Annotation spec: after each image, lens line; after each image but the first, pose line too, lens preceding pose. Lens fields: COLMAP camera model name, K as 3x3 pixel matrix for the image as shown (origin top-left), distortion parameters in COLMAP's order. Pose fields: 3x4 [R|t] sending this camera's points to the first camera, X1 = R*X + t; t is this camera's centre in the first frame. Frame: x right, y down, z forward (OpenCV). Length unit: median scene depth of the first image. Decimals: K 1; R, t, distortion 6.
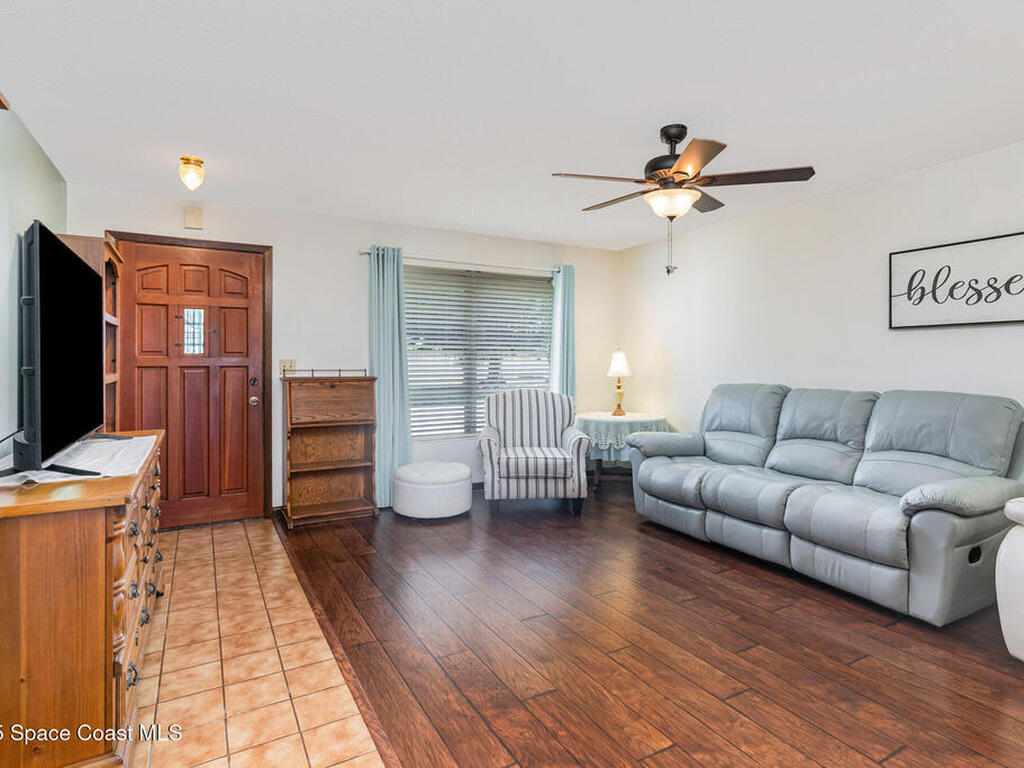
lens RADIAL K [[558.8, 0, 512.7], [0, 558.8, 362.8], [0, 0, 1]] dist [0.000133, 0.000349]
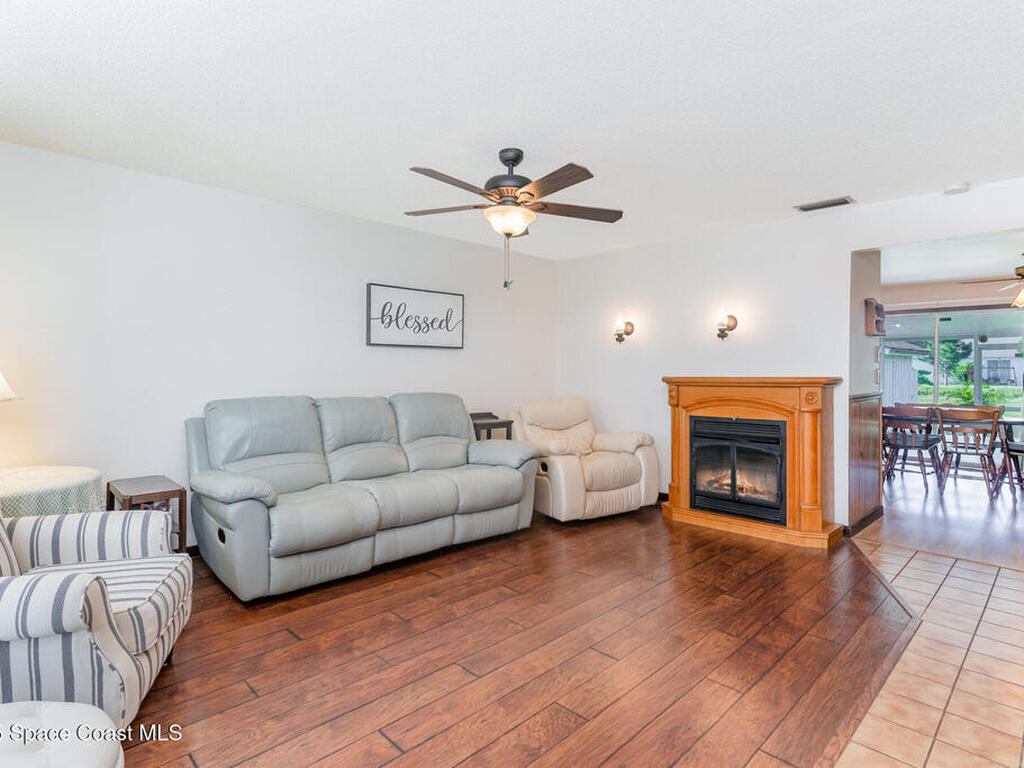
lens RADIAL K [[555.3, 0, 510.3], [0, 555.3, 374.2], [0, 0, 1]] dist [-0.001670, 0.000115]
pose [[-0.262637, -0.005145, 0.964881, -0.653352], [-0.000104, 0.999986, 0.005303, -0.003220], [-0.964895, 0.001292, -0.262634, 1.144965]]
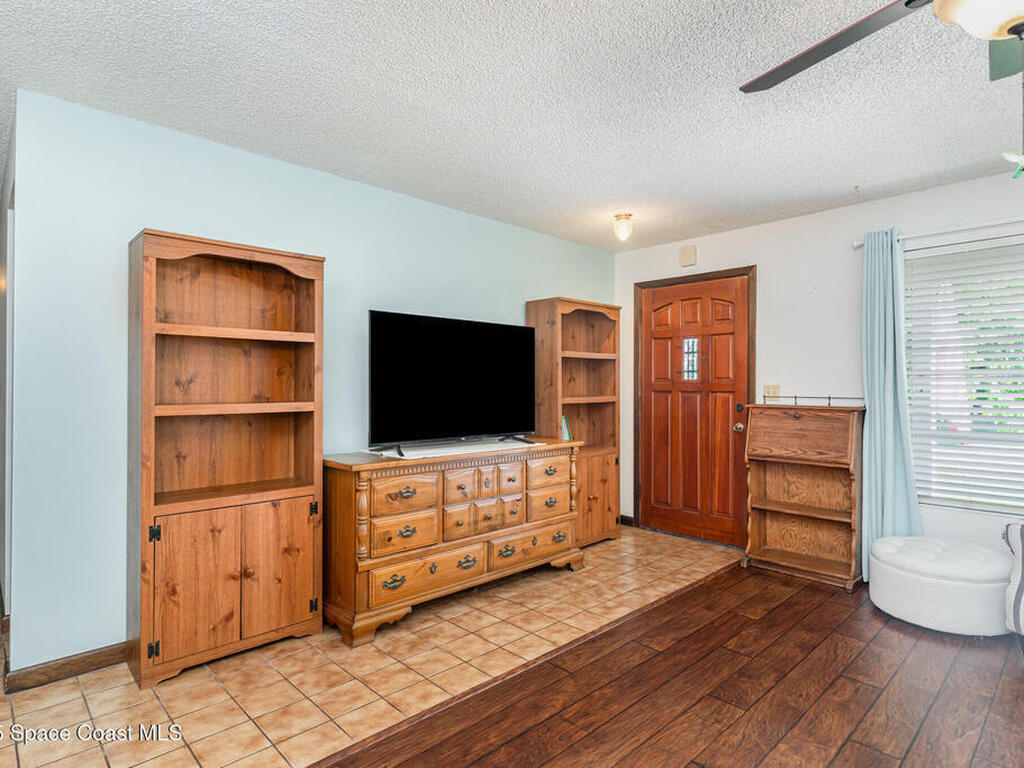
lens RADIAL K [[561.6, 0, 512.0], [0, 561.6, 384.0], [0, 0, 1]] dist [-0.001964, -0.000450]
pose [[0.249864, -0.003081, -0.968276, 0.518959], [-0.003083, 0.999987, -0.003977, -0.003168], [0.968276, 0.003979, 0.249852, 0.494874]]
